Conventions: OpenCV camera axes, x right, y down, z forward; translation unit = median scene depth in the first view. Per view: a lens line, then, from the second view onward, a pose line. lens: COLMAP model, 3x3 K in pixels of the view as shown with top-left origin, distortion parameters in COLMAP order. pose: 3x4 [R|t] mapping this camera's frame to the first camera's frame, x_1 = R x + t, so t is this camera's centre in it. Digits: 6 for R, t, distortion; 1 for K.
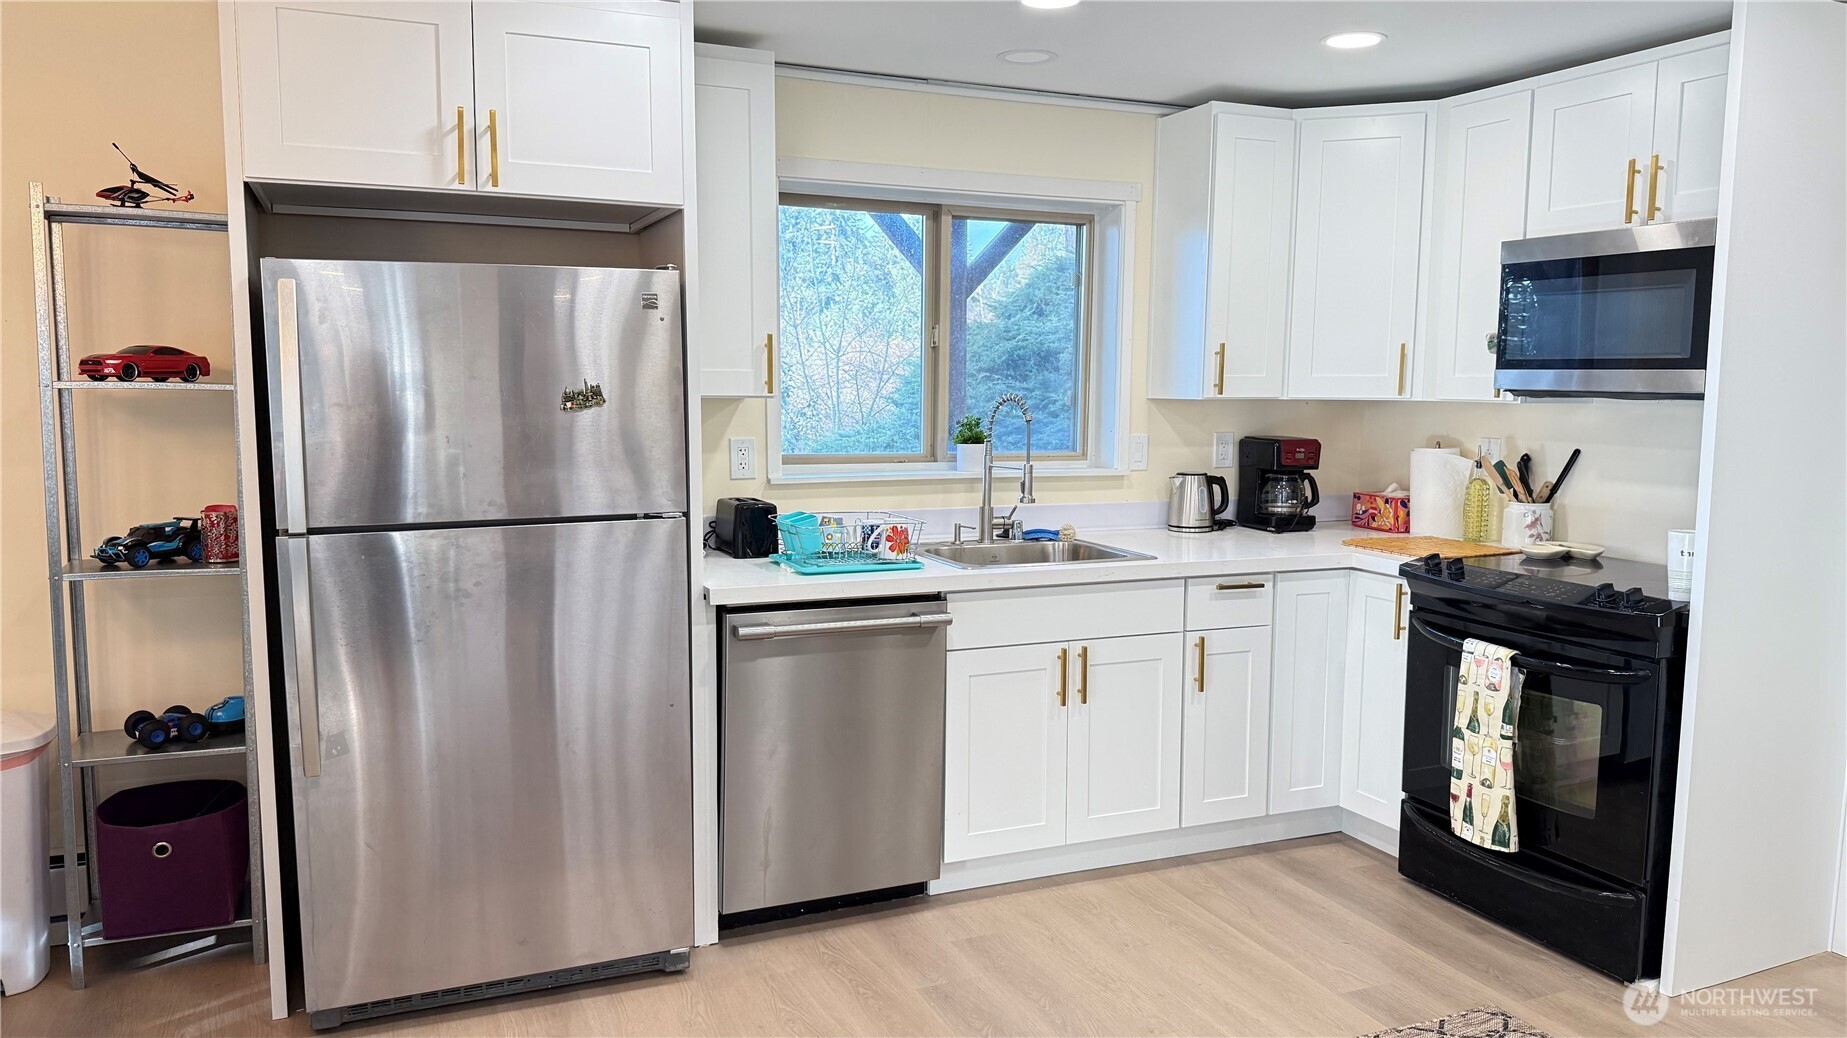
lens RADIAL K [[1303.7, 0, 918.4], [0, 1303.7, 522.8], [0, 0, 1]] dist [0.165723, -0.301146]
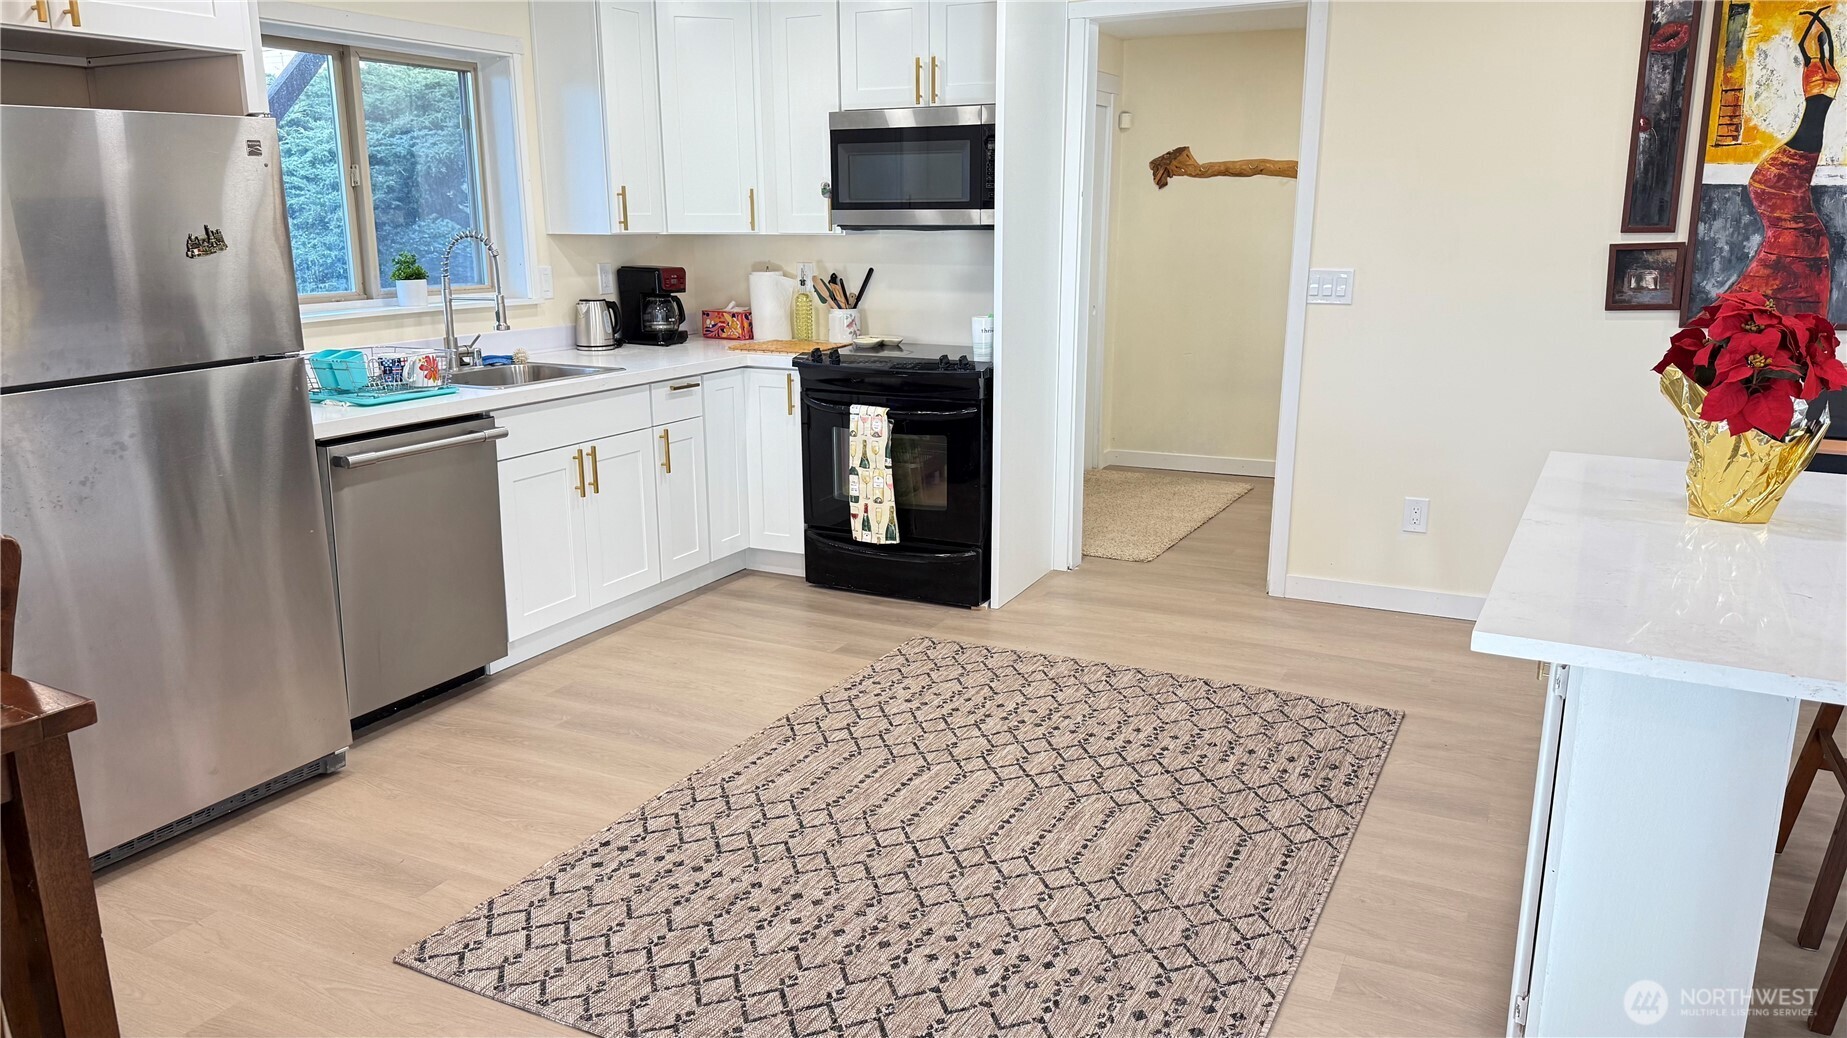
lens RADIAL K [[1303.7, 0, 918.4], [0, 1303.7, 522.8], [0, 0, 1]] dist [0.165723, -0.301146]
pose [[0.766701, -0.158423, 0.622152, -0.395367], [0.081758, 0.985279, 0.150135, 0.006479], [-0.636778, -0.064242, 0.768367, -0.122604]]
